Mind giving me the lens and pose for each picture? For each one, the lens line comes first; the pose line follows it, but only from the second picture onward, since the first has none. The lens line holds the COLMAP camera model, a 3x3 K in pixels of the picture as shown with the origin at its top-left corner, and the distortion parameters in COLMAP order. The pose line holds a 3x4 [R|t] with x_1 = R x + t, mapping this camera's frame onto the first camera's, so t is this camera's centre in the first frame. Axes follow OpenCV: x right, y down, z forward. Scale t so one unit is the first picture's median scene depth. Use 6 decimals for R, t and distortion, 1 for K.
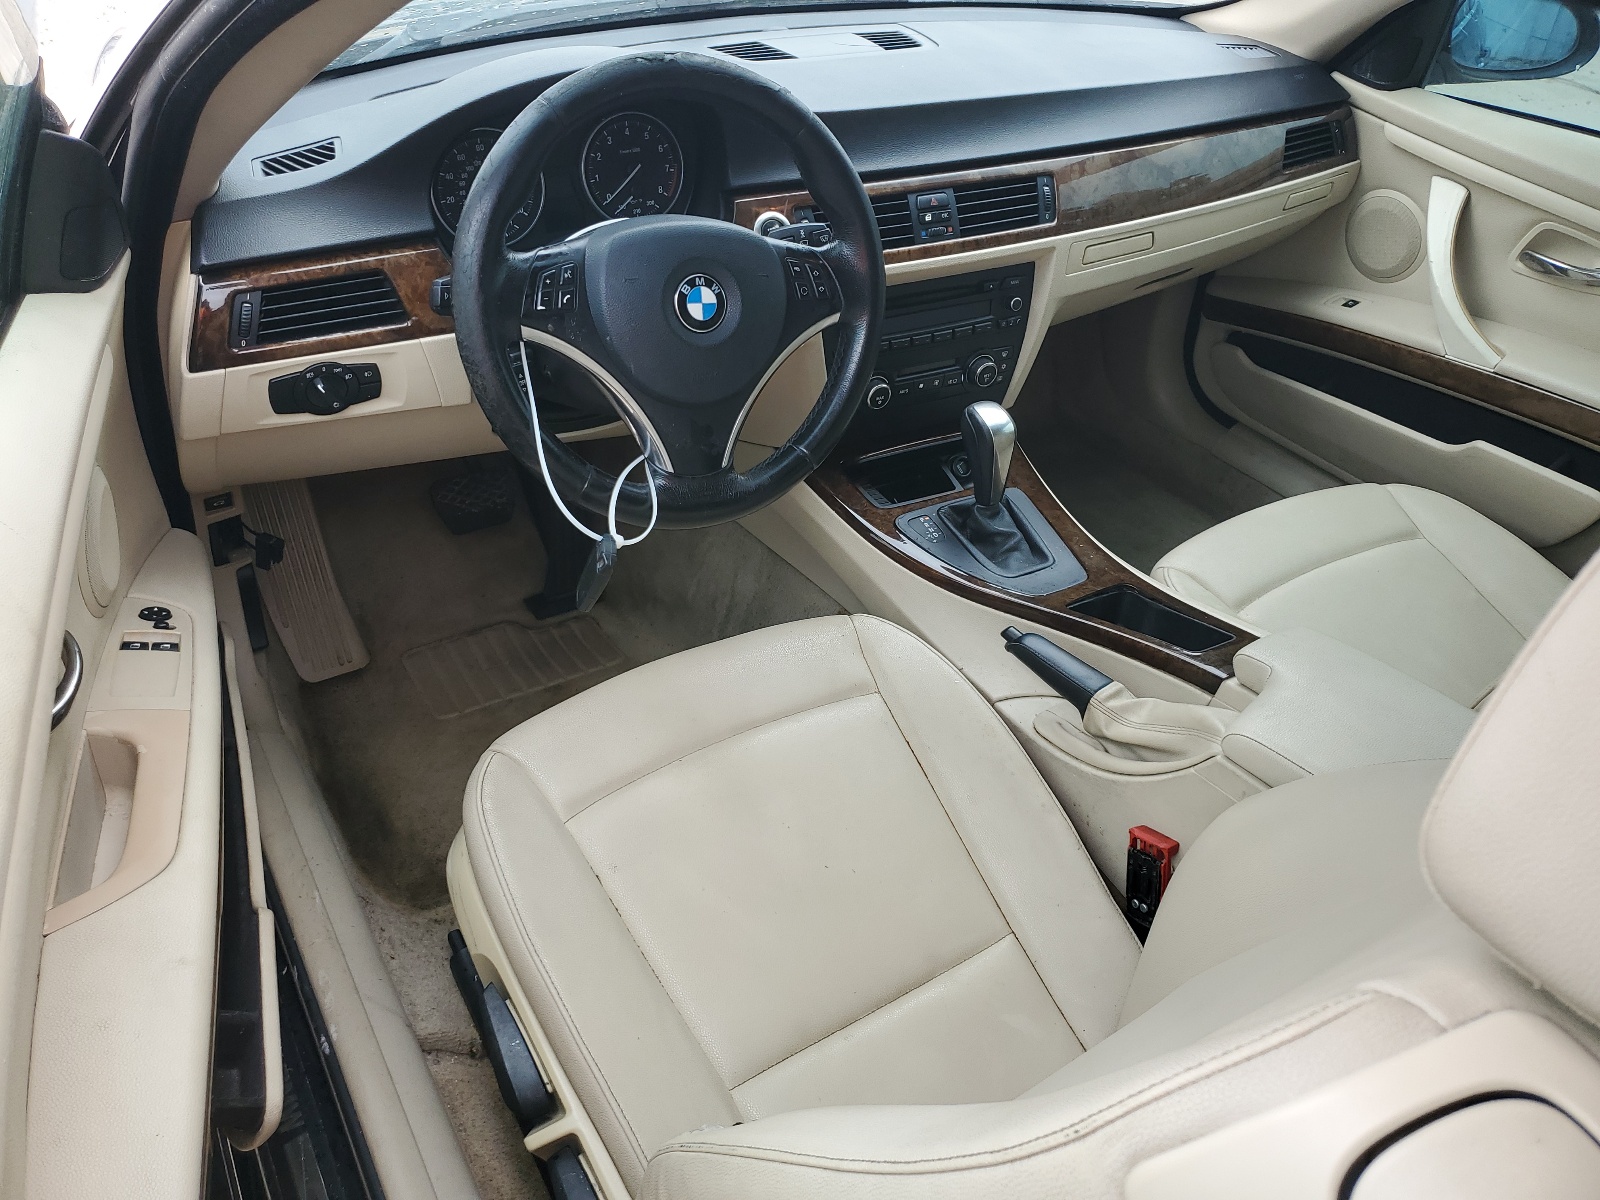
lens RADIAL K [[1234.4, 0, 799.9], [0, 1234.4, 580.9], [0, 0, 1]] dist [0.038129, -0.002556]
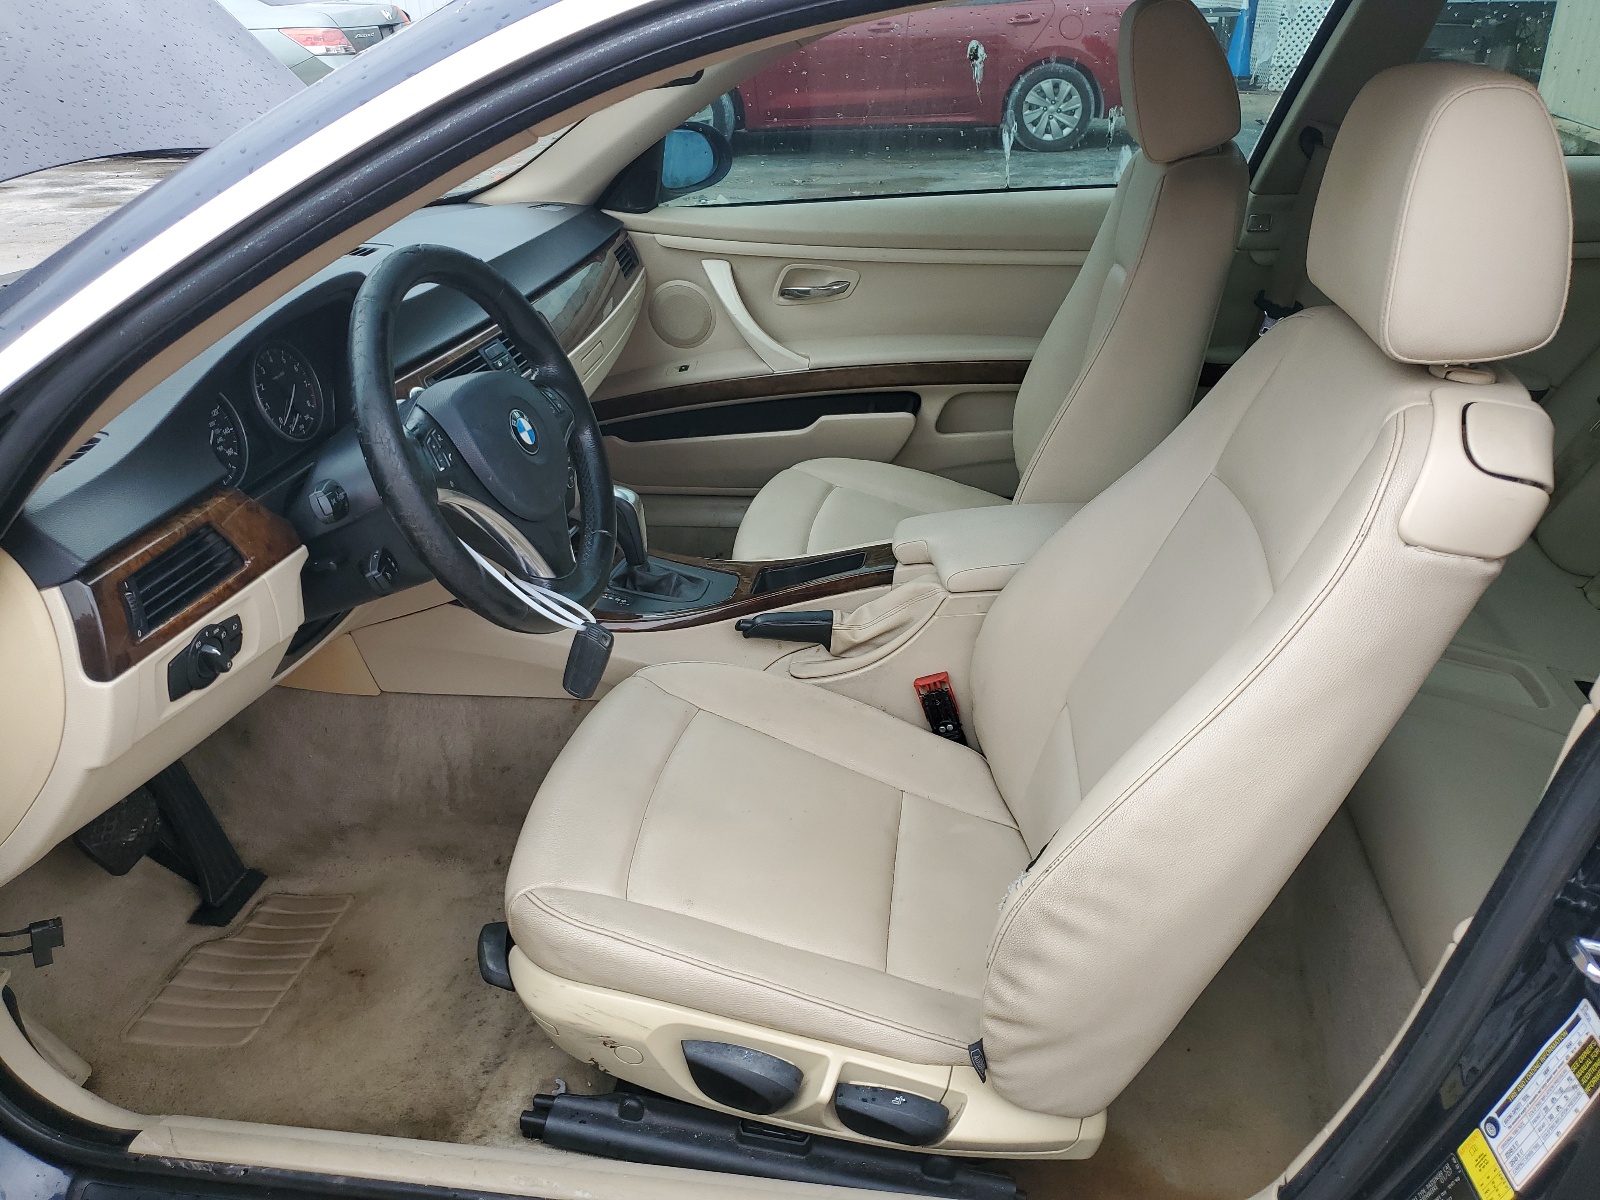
lens RADIAL K [[1190.3, 0, 800.0], [0, 1190.3, 600.0], [0, 0, 1]] dist [0.091596, -0.000882]
pose [[0.672248, -0.420231, 0.609499, -0.479700], [0.502565, 0.863562, 0.041095, -0.000028], [-0.543610, 0.278687, 0.791721, -0.005355]]
